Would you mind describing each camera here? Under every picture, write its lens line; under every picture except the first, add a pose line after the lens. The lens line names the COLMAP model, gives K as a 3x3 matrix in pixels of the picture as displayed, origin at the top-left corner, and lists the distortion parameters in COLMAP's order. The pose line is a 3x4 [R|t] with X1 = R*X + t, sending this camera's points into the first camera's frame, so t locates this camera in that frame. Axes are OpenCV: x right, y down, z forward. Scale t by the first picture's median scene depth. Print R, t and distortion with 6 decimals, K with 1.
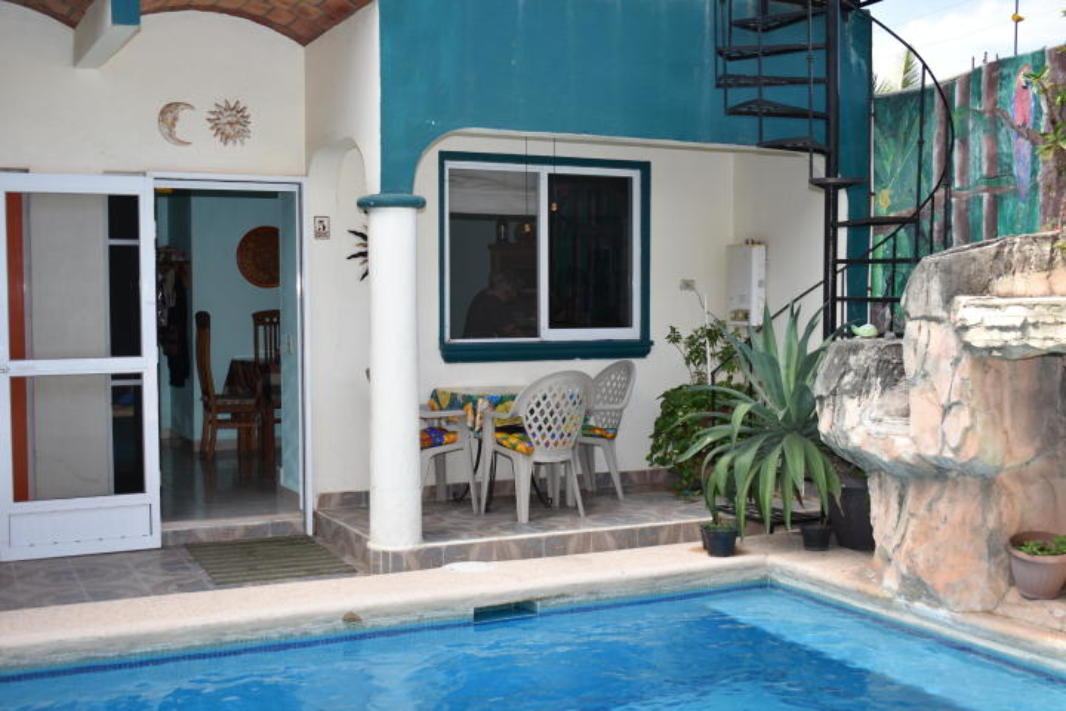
lens RADIAL K [[1278.2, 0, 533.0], [0, 1278.2, 355.5], [0, 0, 1]] dist [-0.019842, -0.025800]
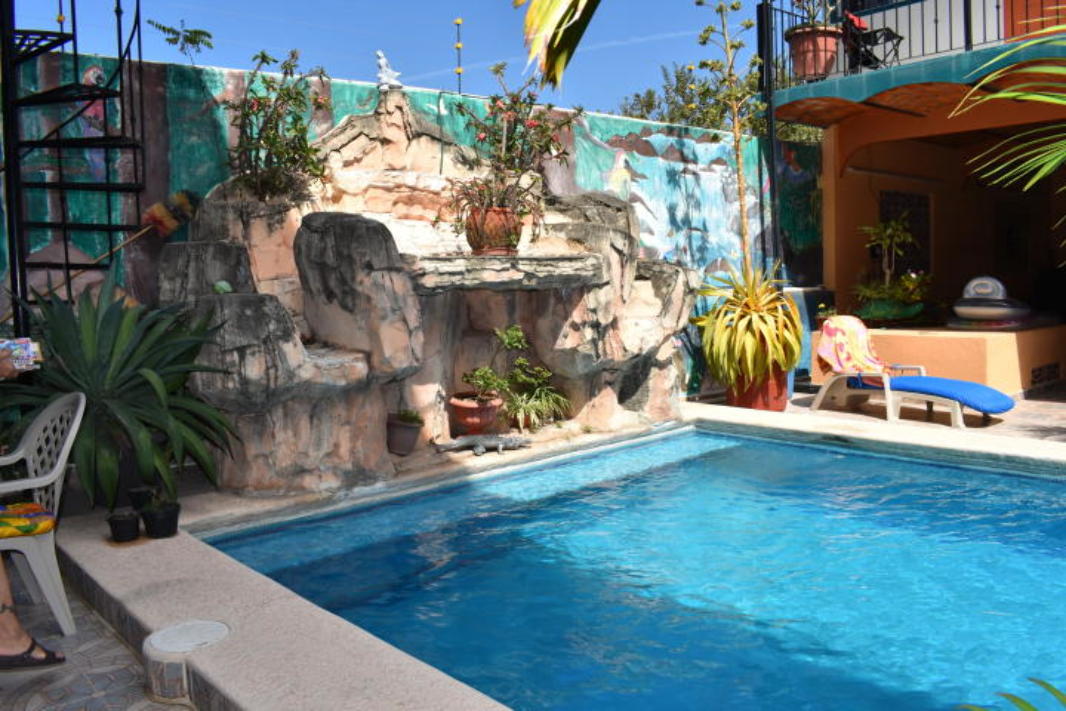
lens RADIAL K [[836.3, 0, 533.0], [0, 836.3, 355.5], [0, 0, 1]] dist [-0.087501, 0.009087]
pose [[-0.282797, -0.074742, 0.956263, -0.573336], [0.068223, 0.992867, 0.097779, -0.013528], [-0.956751, 0.092890, -0.275680, 1.075816]]
